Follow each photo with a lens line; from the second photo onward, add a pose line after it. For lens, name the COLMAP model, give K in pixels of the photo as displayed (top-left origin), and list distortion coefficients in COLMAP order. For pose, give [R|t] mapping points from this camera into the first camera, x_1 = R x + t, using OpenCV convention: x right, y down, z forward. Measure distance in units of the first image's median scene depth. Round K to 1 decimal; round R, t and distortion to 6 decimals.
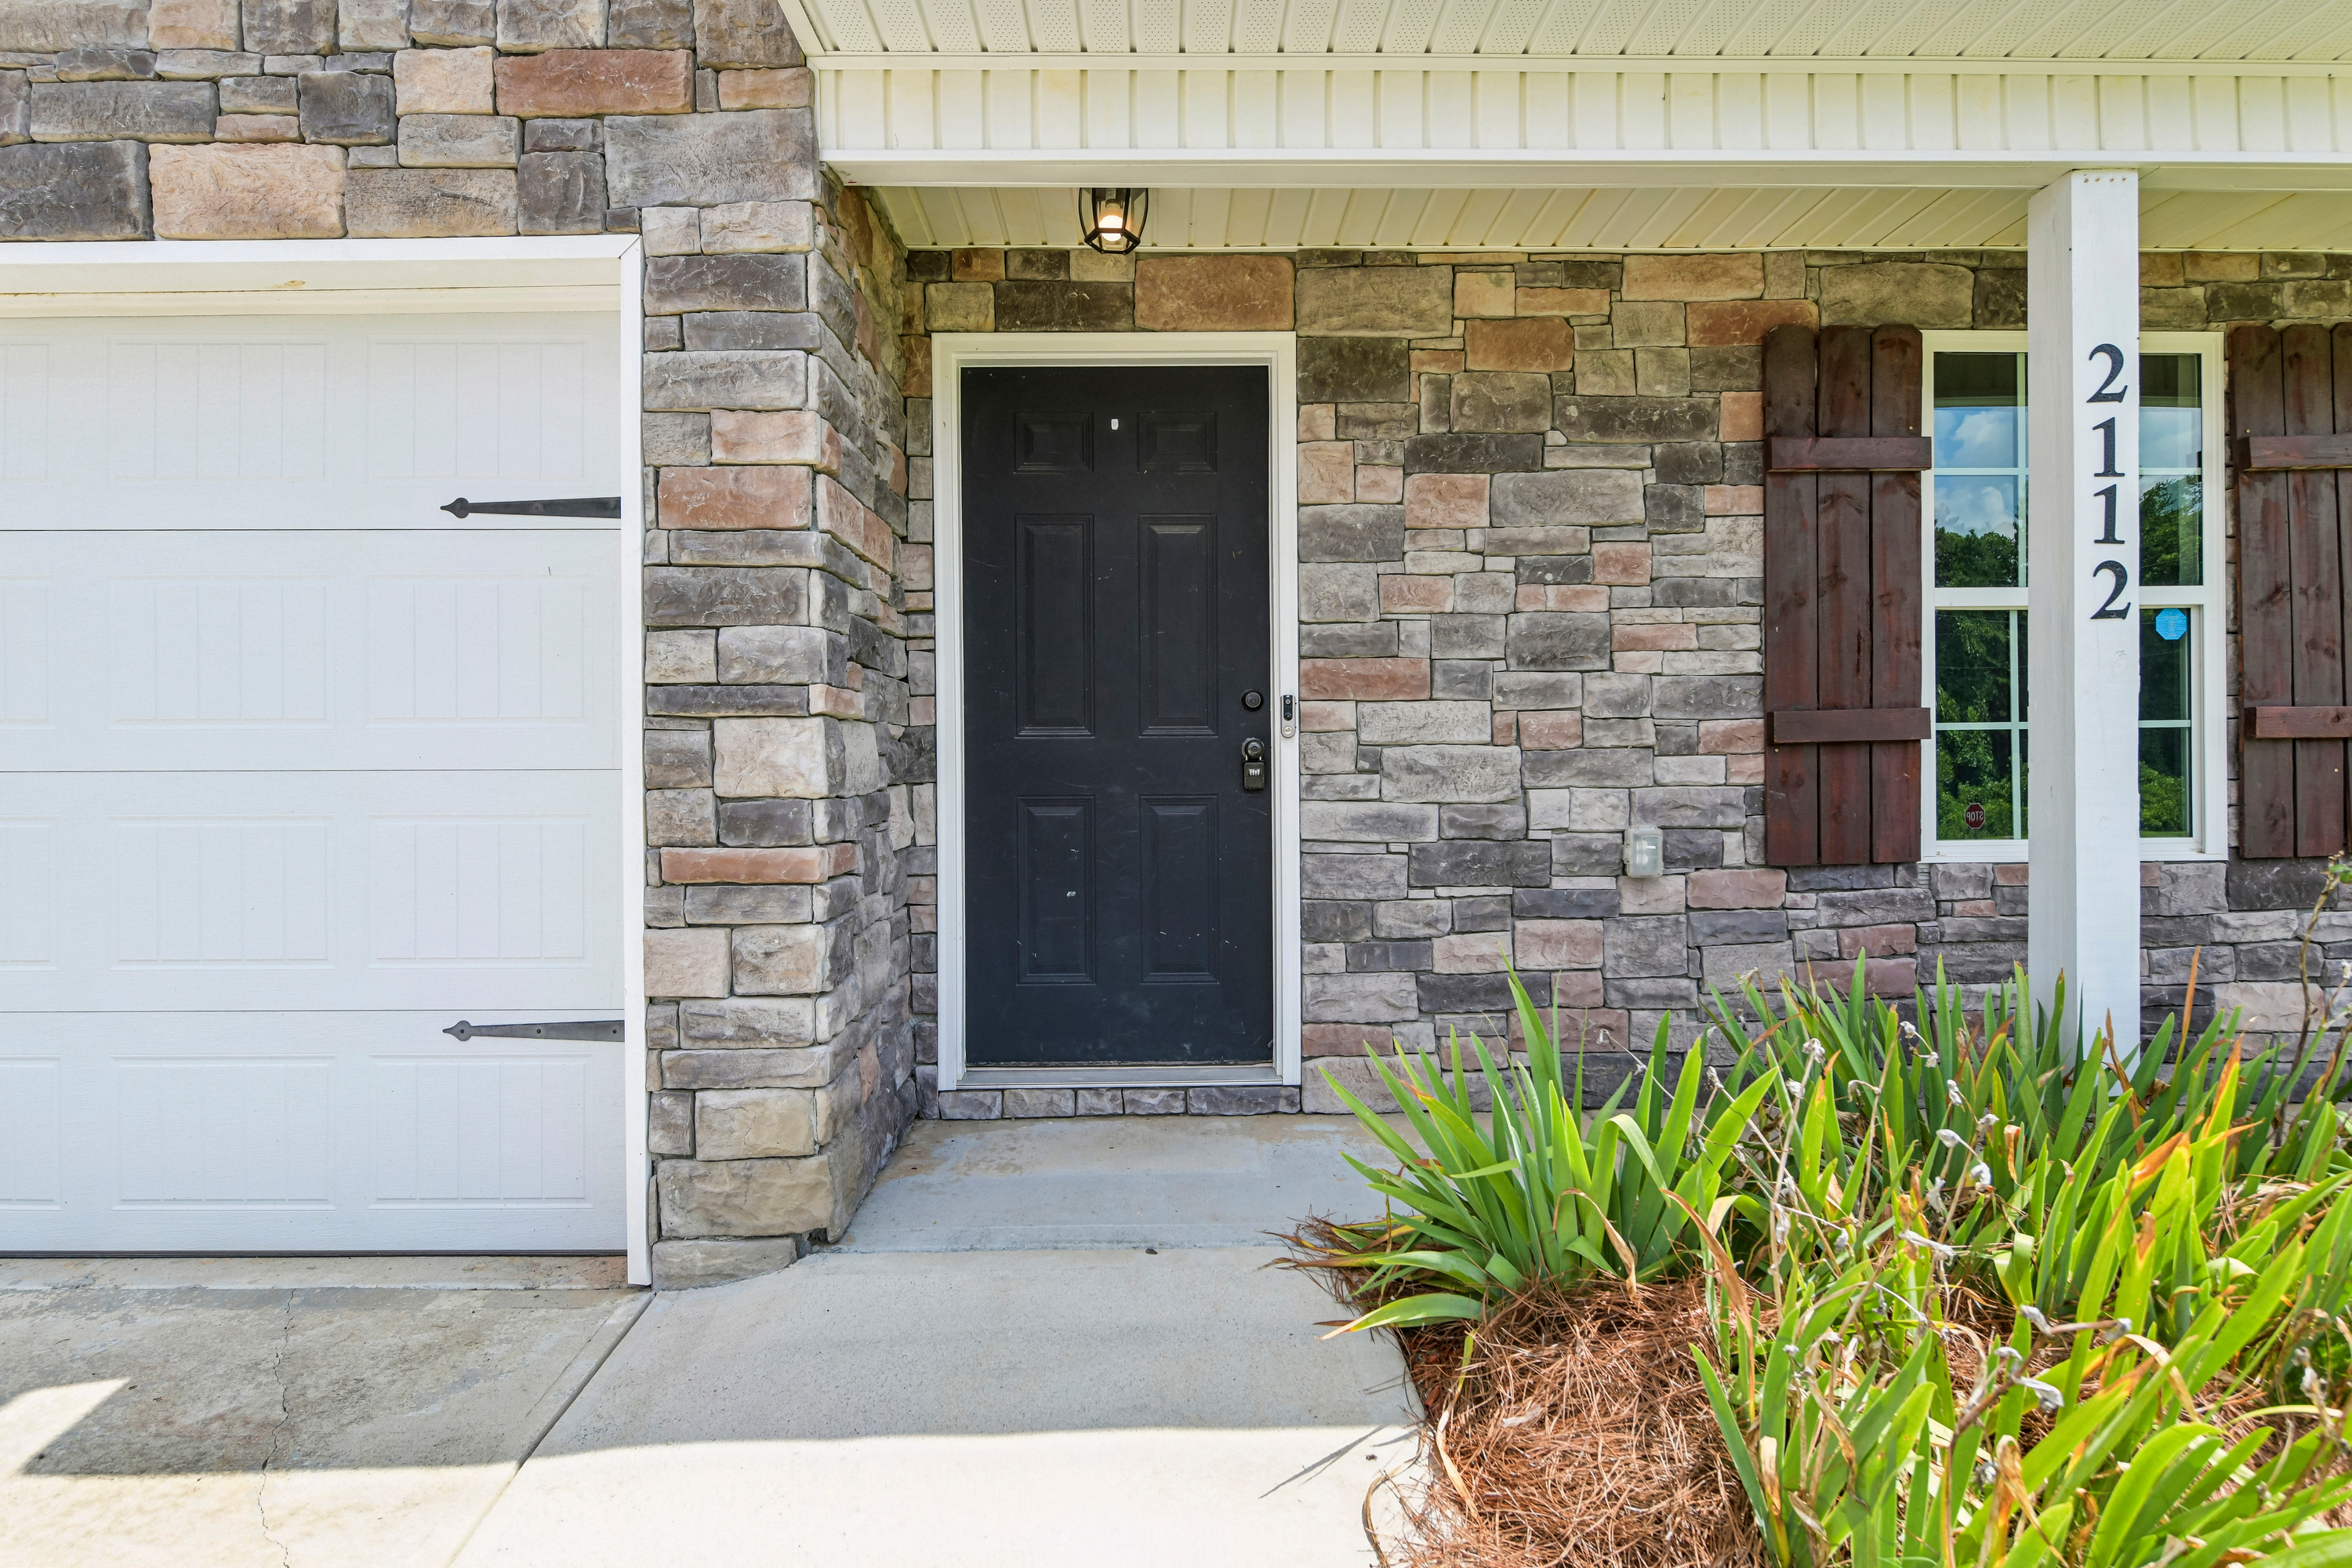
lens RADIAL K [[1257.4, 0, 1141.2], [0, 1257.4, 673.9], [0, 0, 1]] dist [-0.007323, -0.000640]
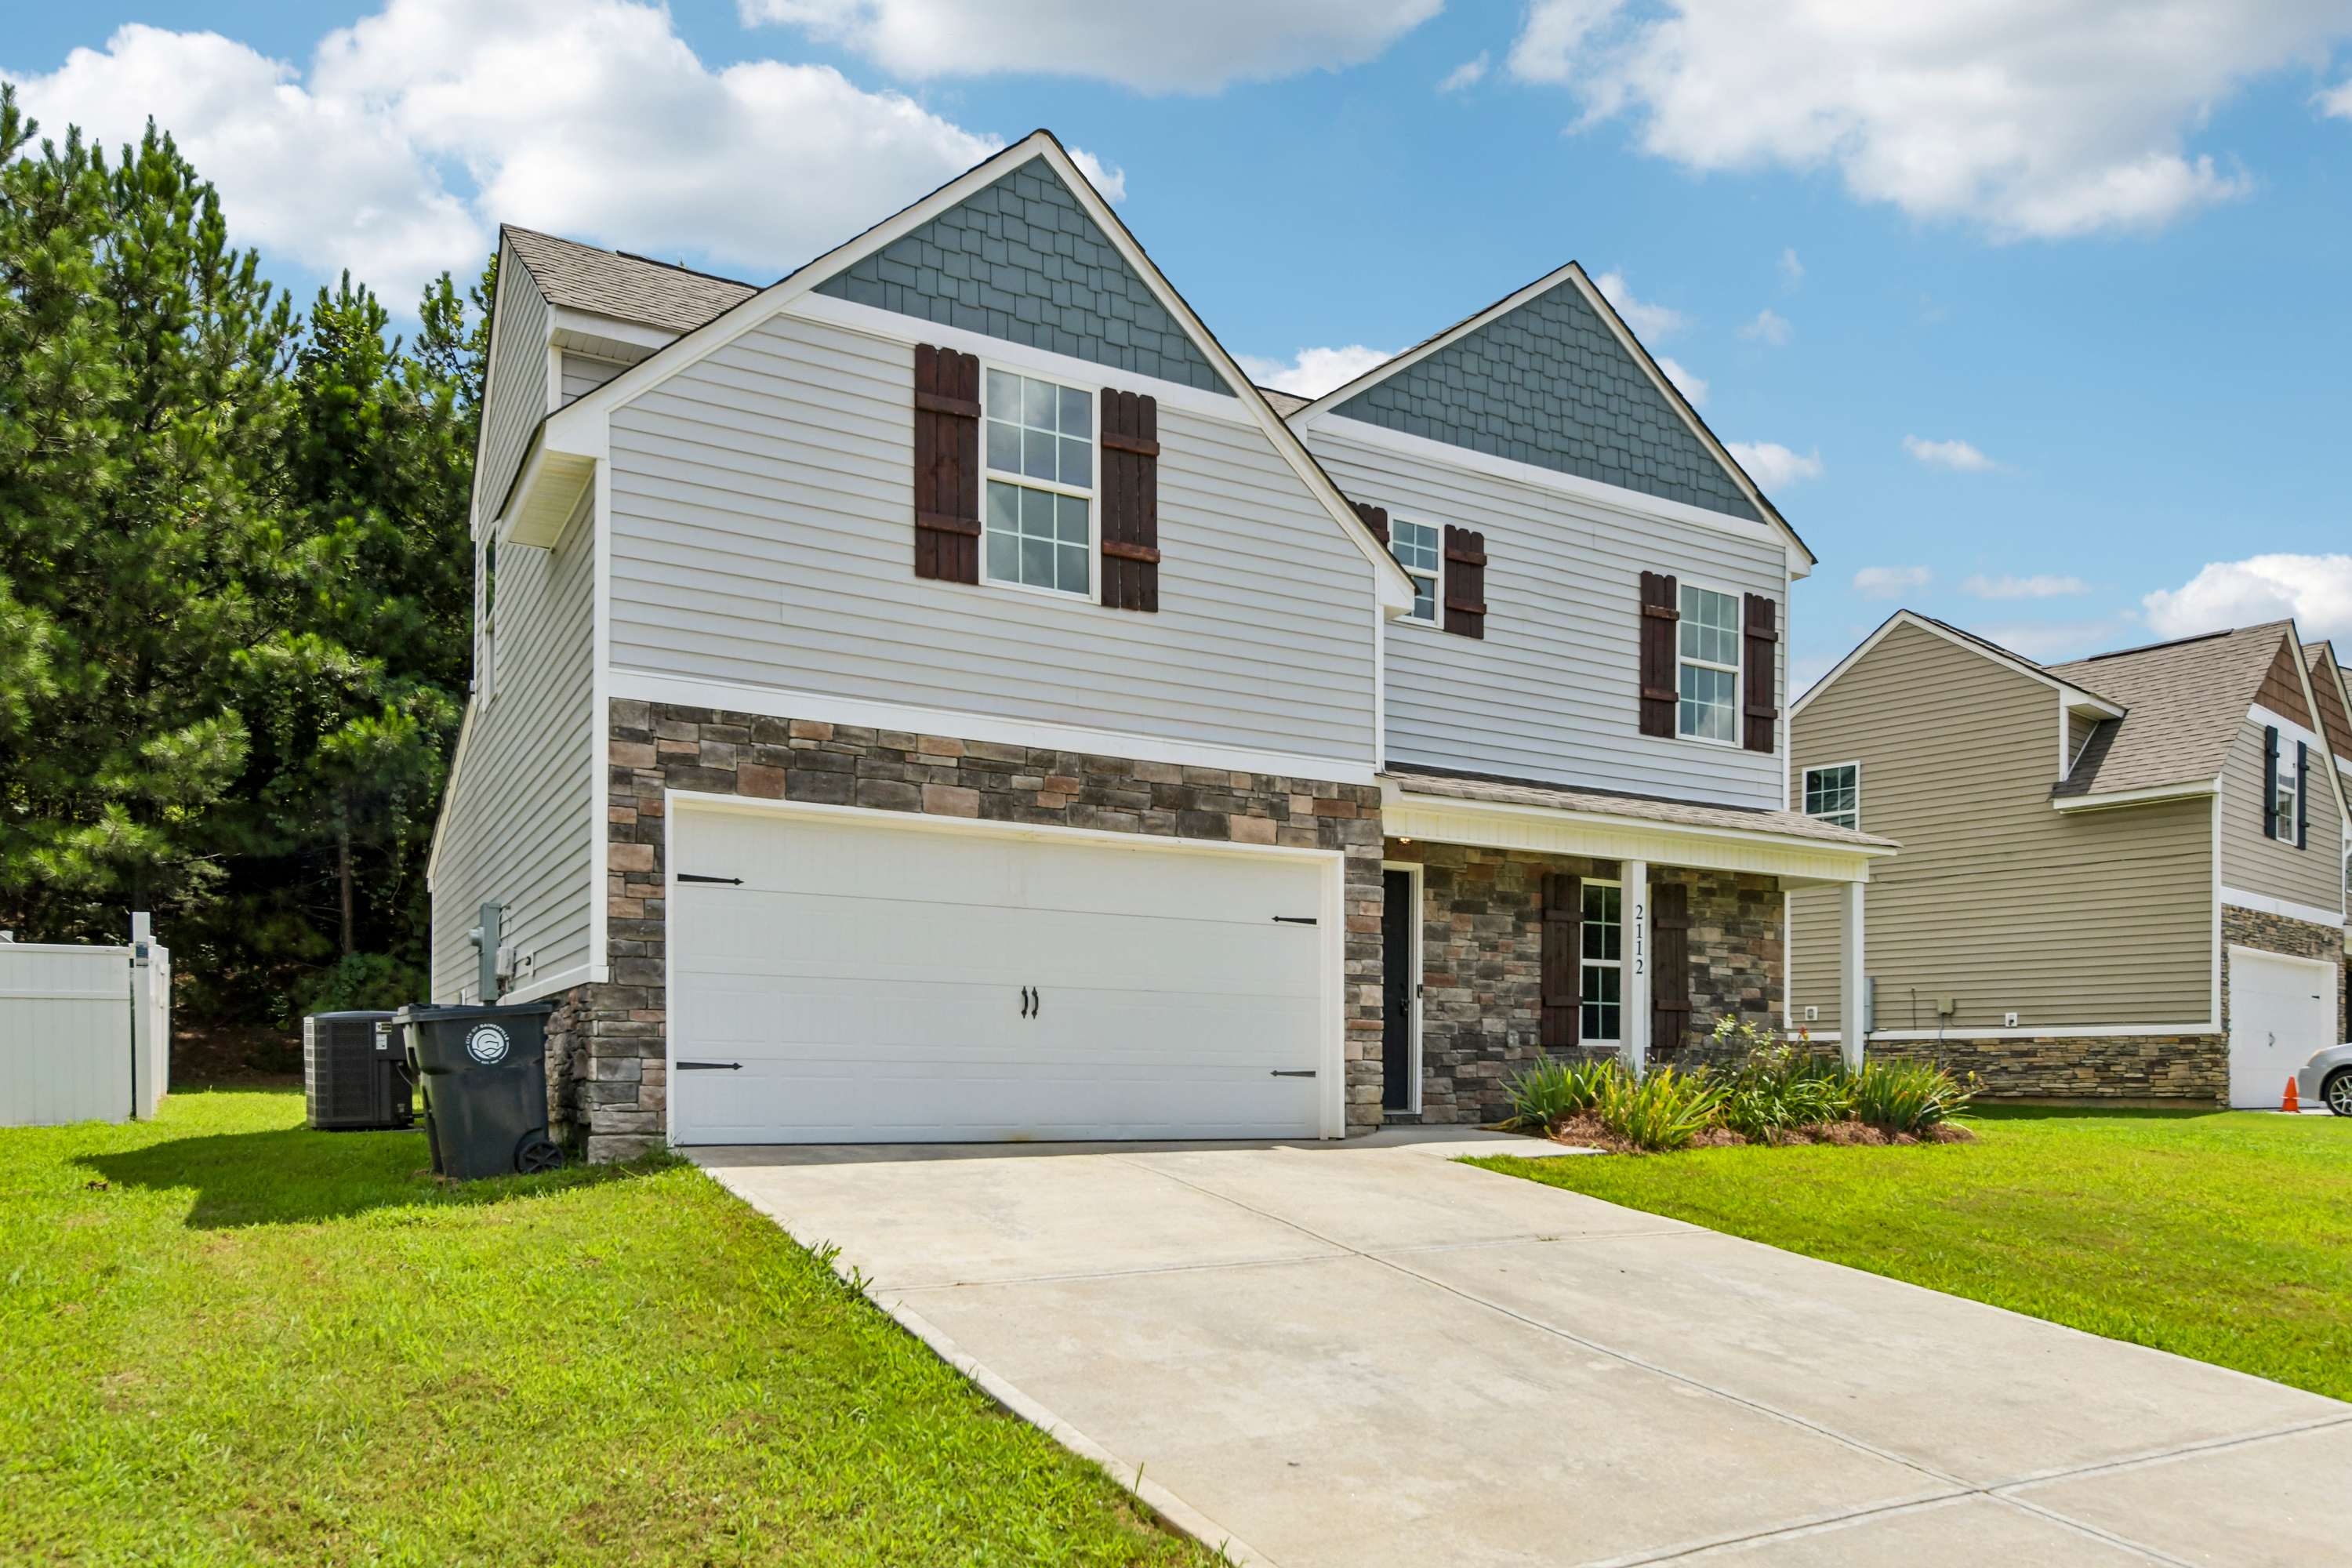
lens RADIAL K [[1570.0, 0, 1178.0], [0, 1570.0, 785.1], [0, 0, 1]] dist [-0.002017, -0.000089]
pose [[0.879807, 0.099945, 0.464705, -2.196178], [-0.046803, 0.991109, -0.124548, 0.040132], [-0.473021, 0.087828, 0.876663, -2.076346]]
